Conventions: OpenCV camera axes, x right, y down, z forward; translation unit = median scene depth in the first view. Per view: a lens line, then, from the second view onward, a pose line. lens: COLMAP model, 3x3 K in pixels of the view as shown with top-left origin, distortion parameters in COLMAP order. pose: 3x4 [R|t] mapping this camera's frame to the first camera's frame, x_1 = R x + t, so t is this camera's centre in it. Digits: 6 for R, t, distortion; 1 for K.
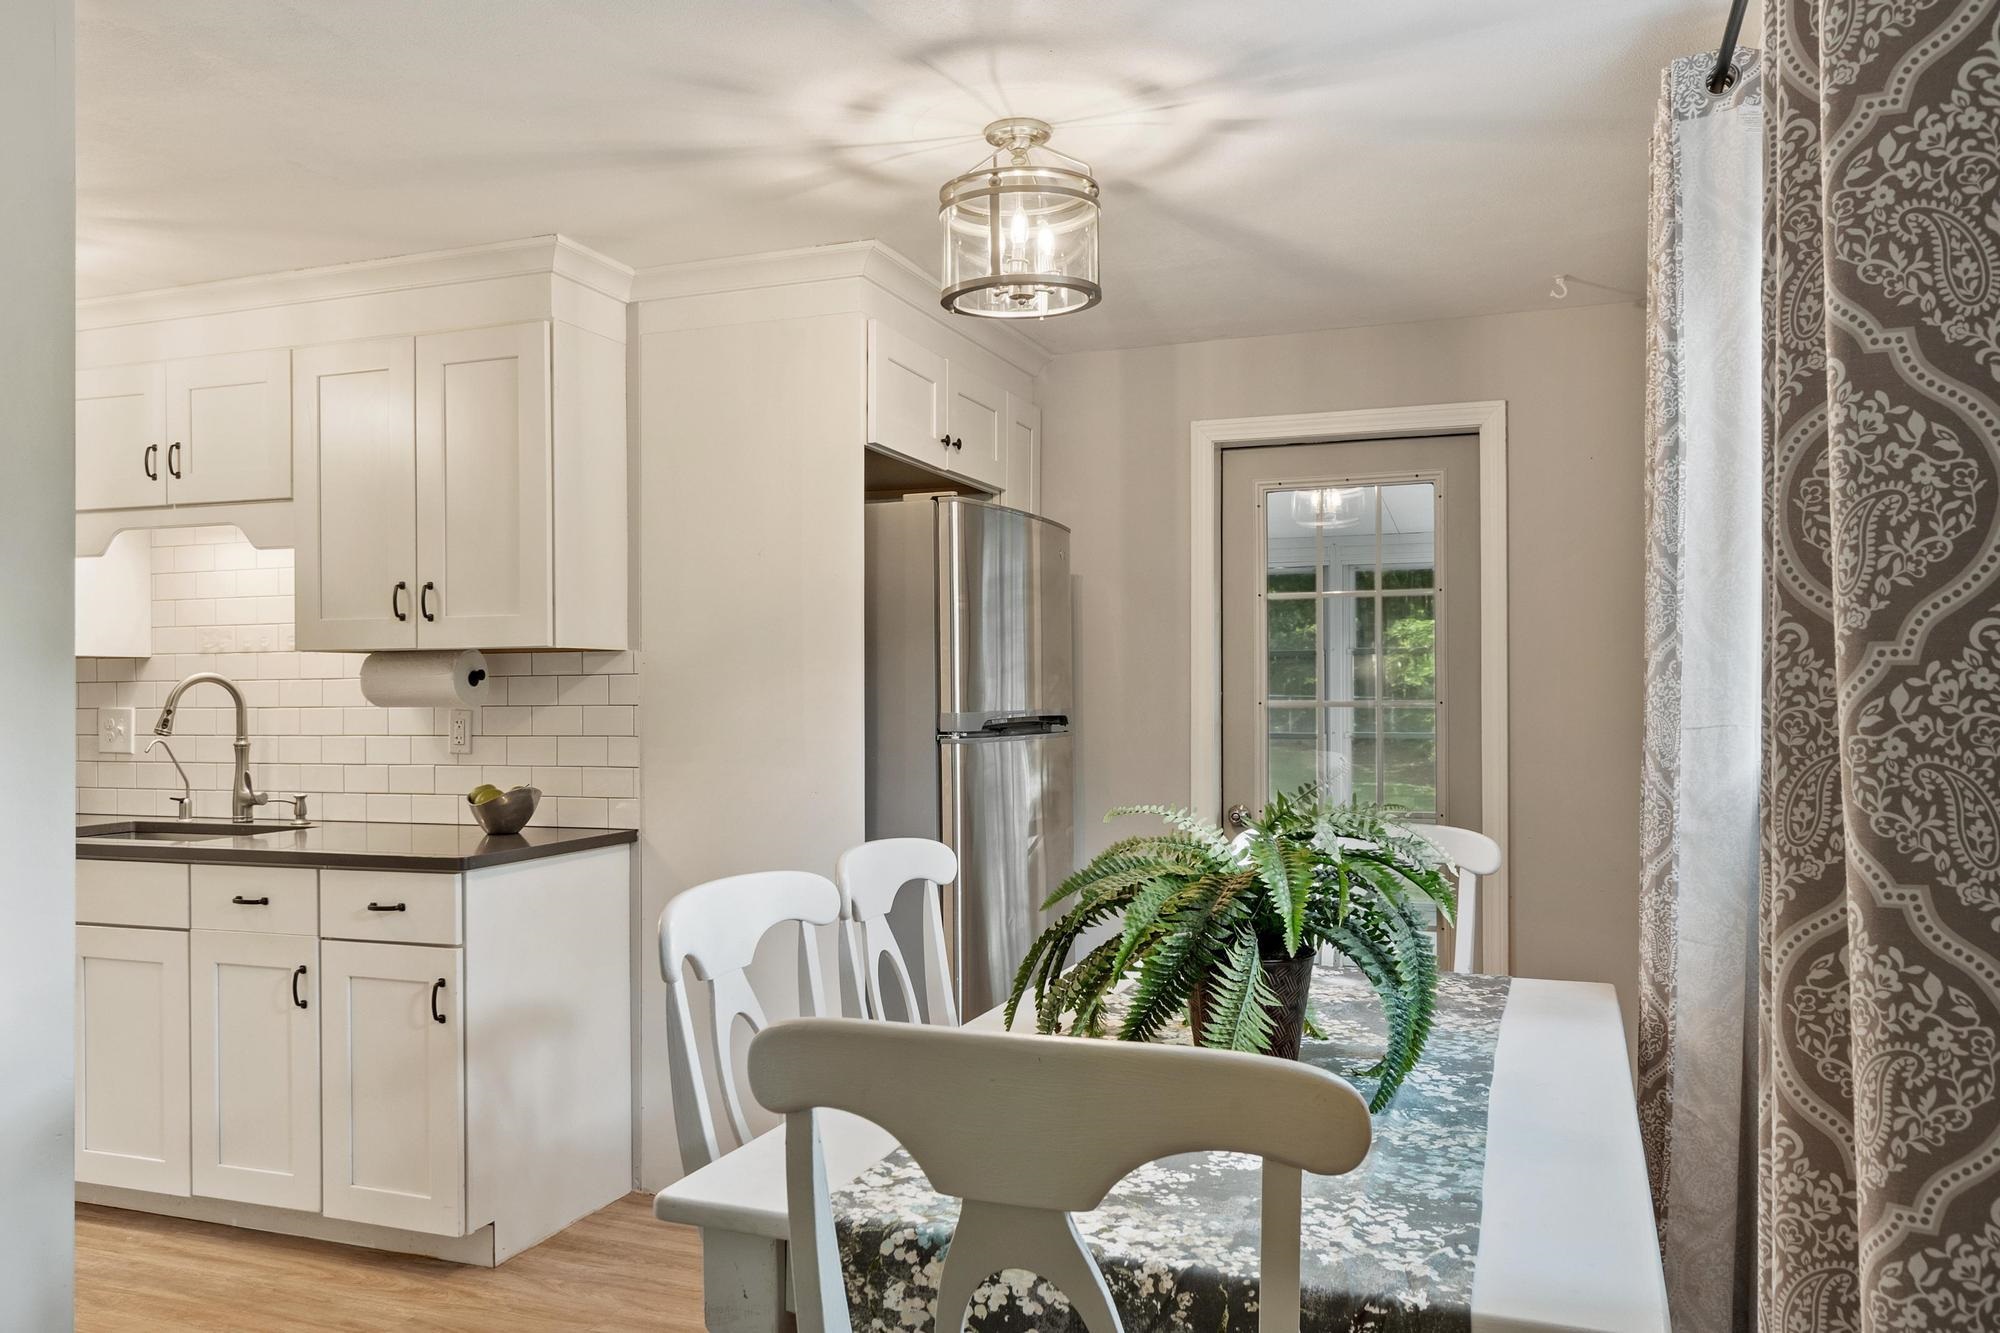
lens RADIAL K [[1536.8, 0, 994.0], [0, 1536.8, 683.4], [0, 0, 1]] dist [0.001944, -0.003810]
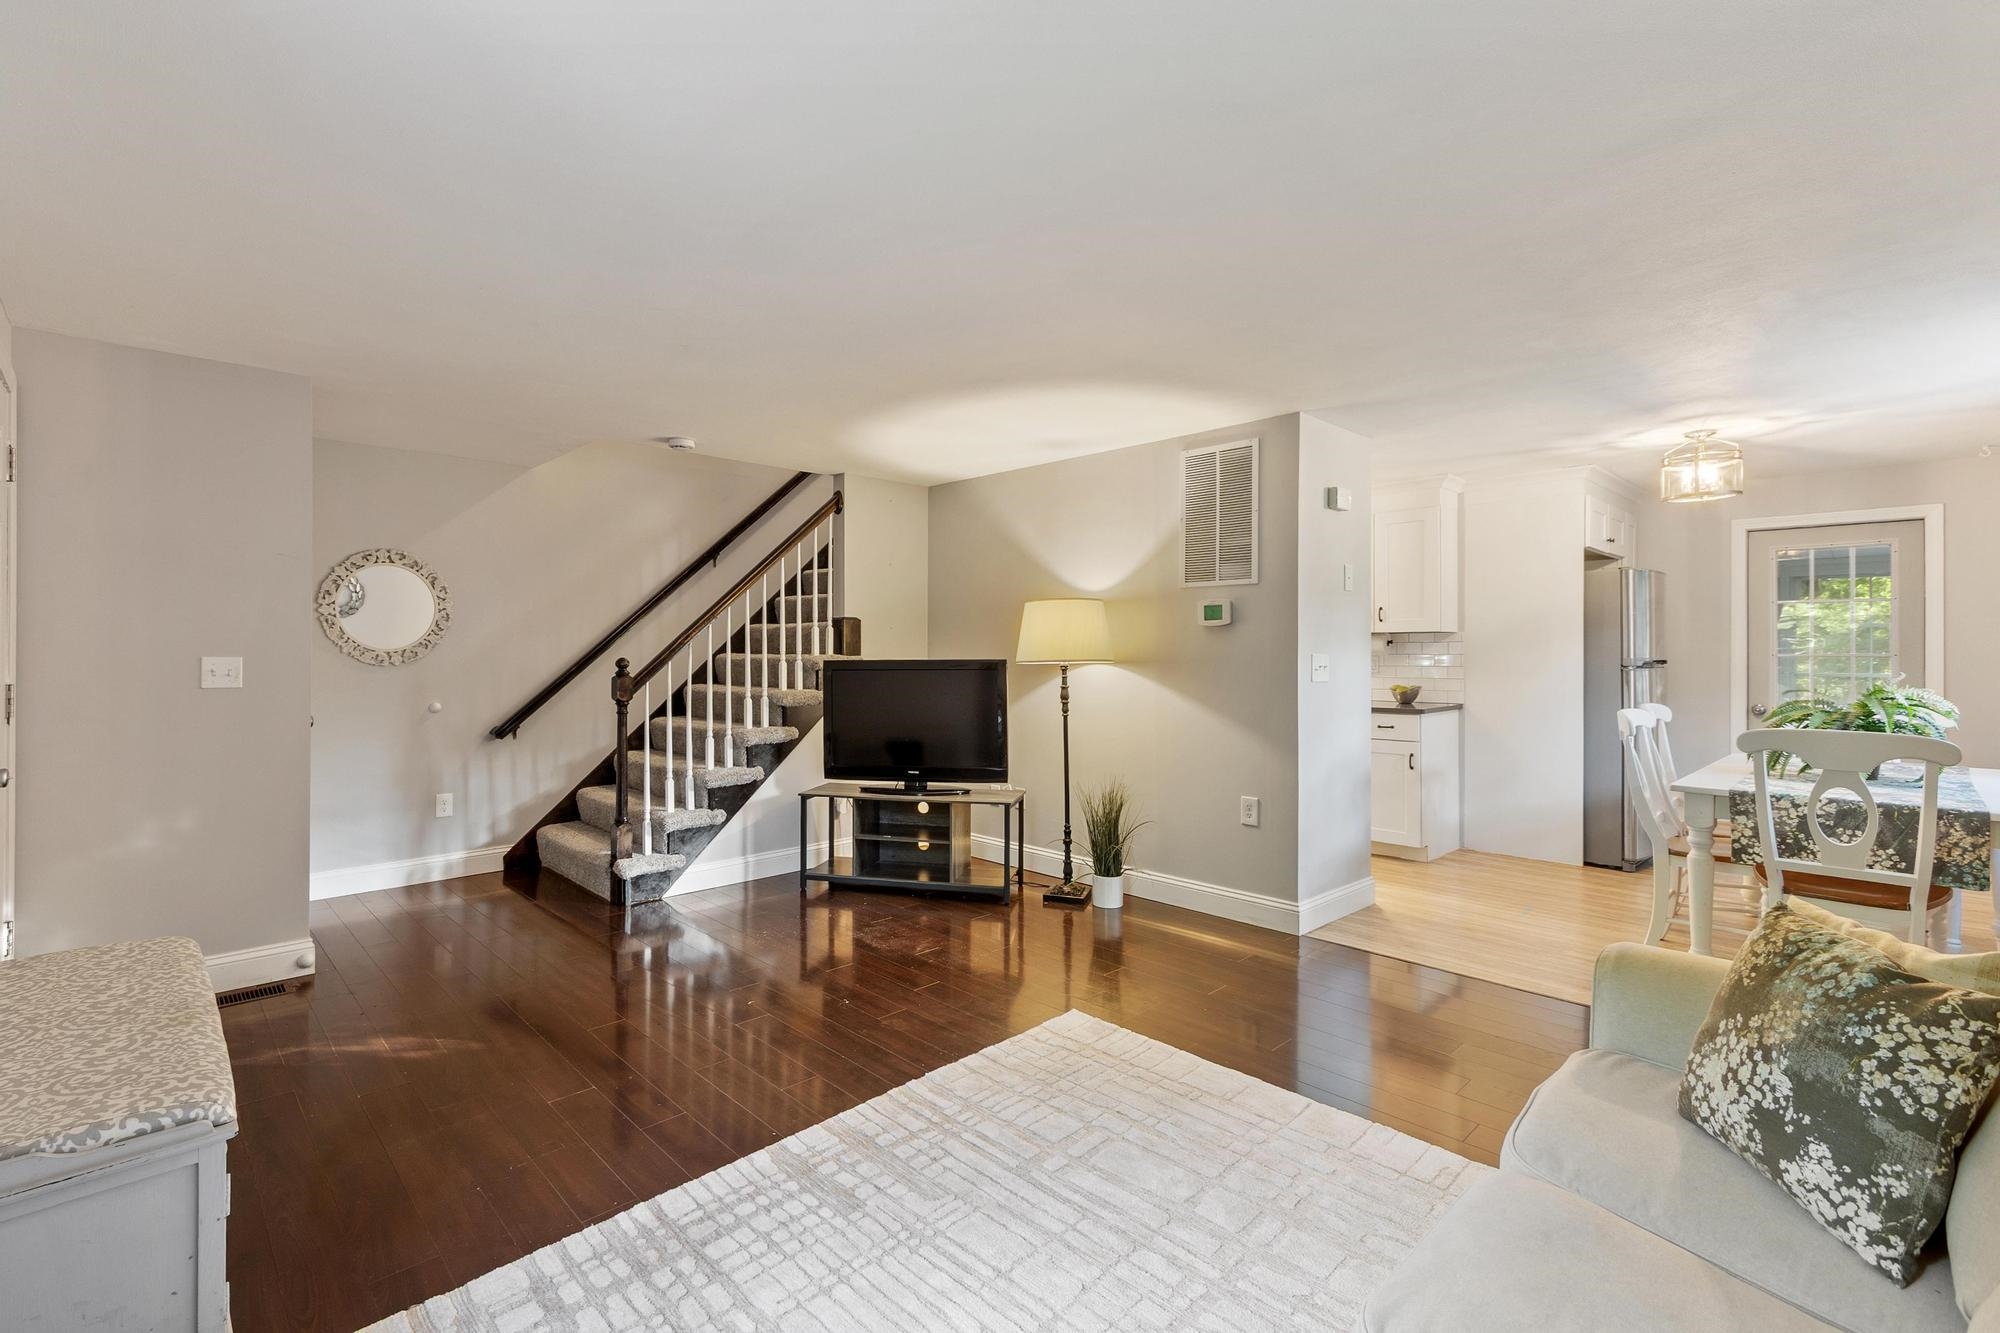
lens RADIAL K [[884.9, 0, 987.5], [0, 884.9, 659.7], [0, 0, 1]] dist [0.000247, 0.000246]
pose [[0.890206, 0.011388, -0.455416, -0.263187], [-0.001085, 0.999738, 0.022878, -0.009364], [0.455557, -0.019872, 0.889985, -0.628855]]
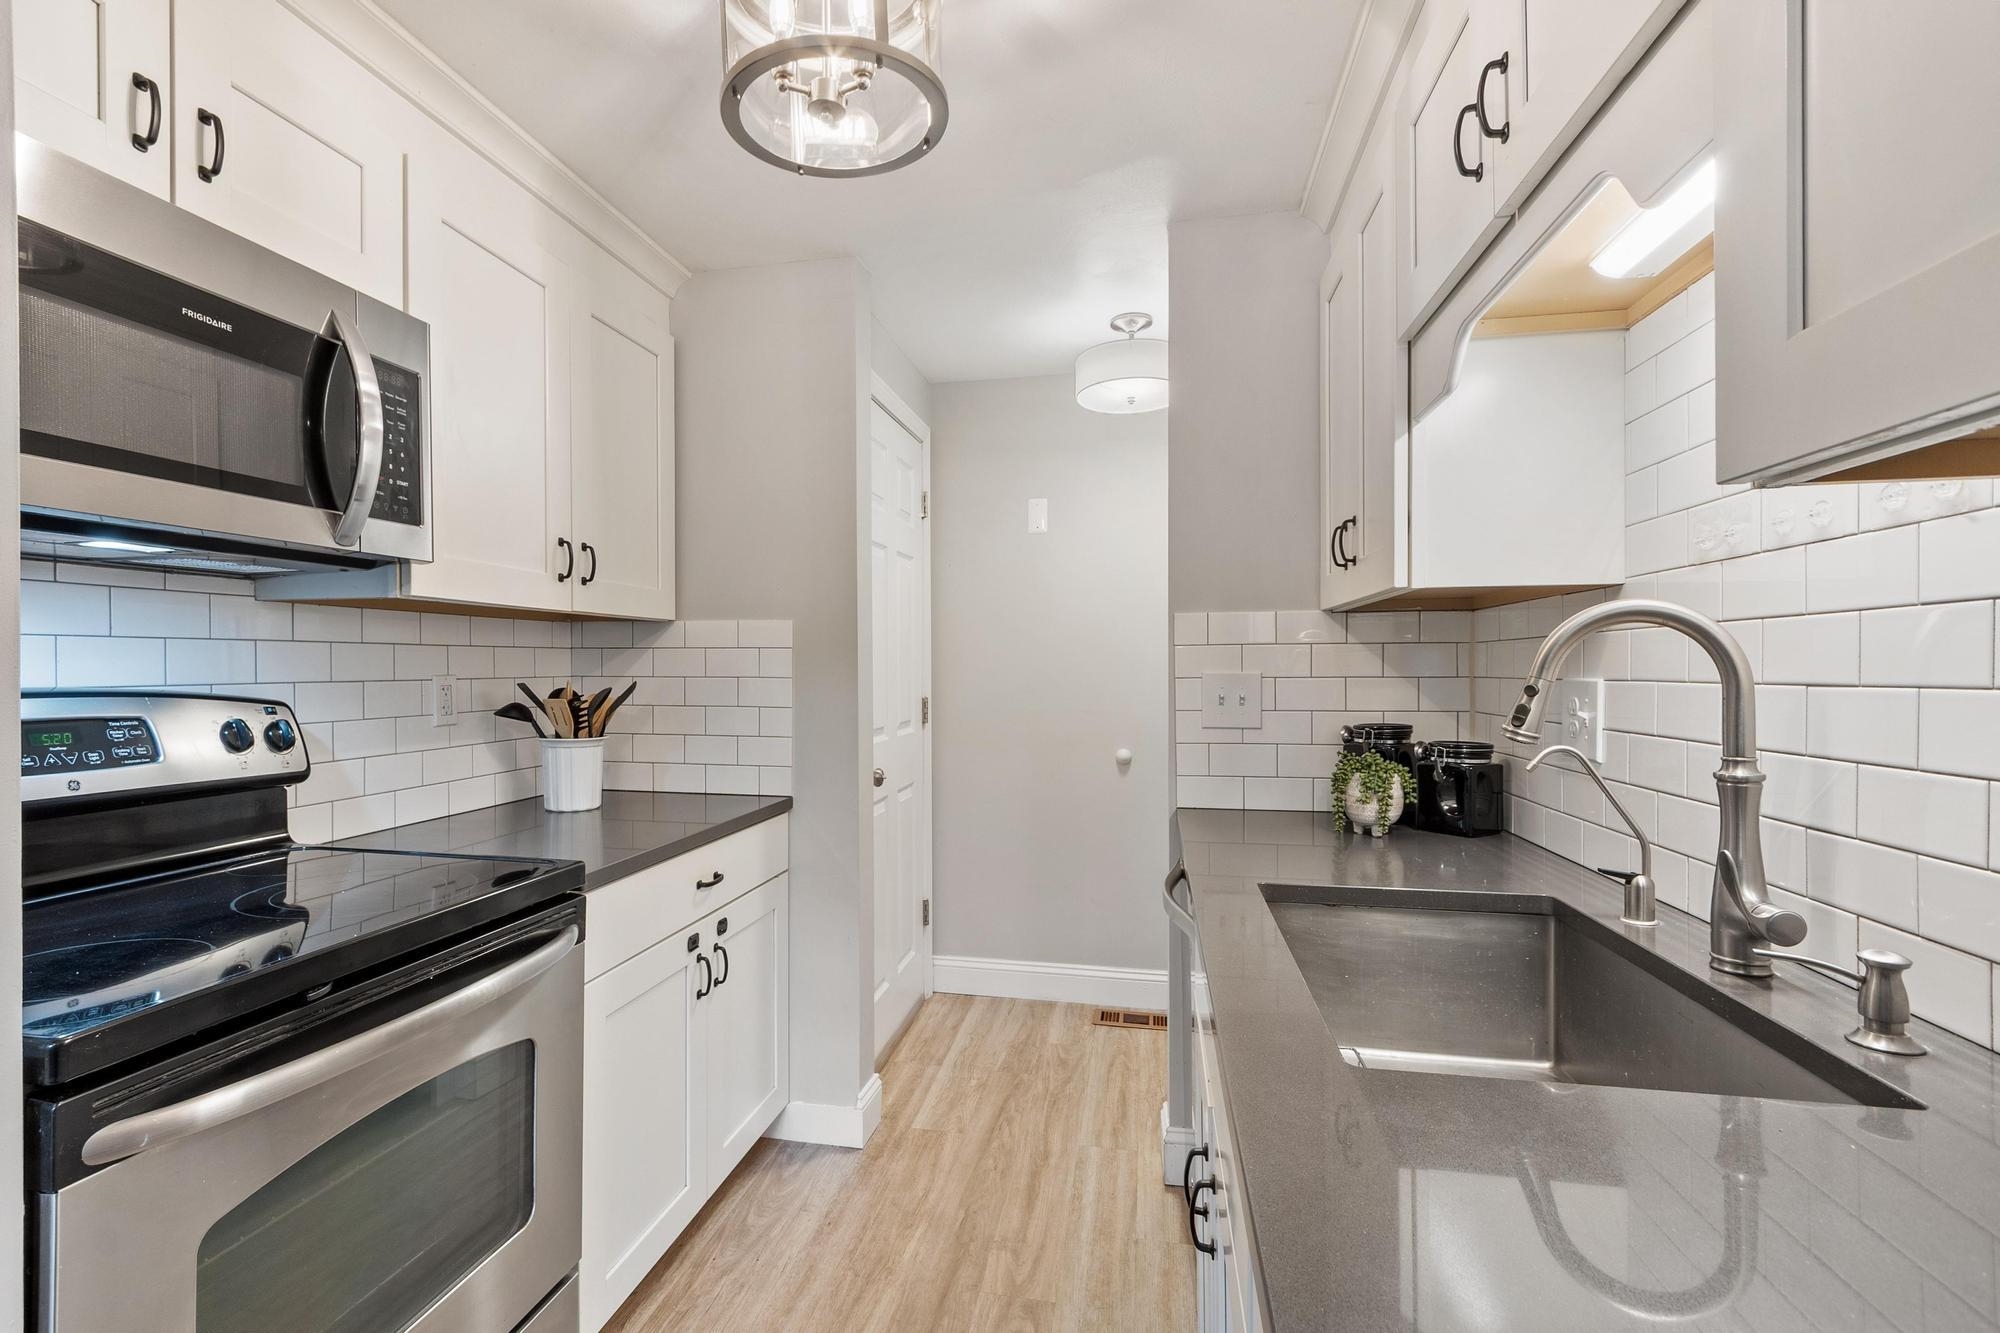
lens RADIAL K [[919.8, 0, 947.6], [0, 919.8, 676.4], [0, 0, 1]] dist [0.005856, -0.000802]
pose [[0.135801, 0.013287, -0.990647, -0.306082], [0.009650, 0.999845, 0.014733, 0.009033], [0.990689, -0.011561, 0.135651, 0.833704]]
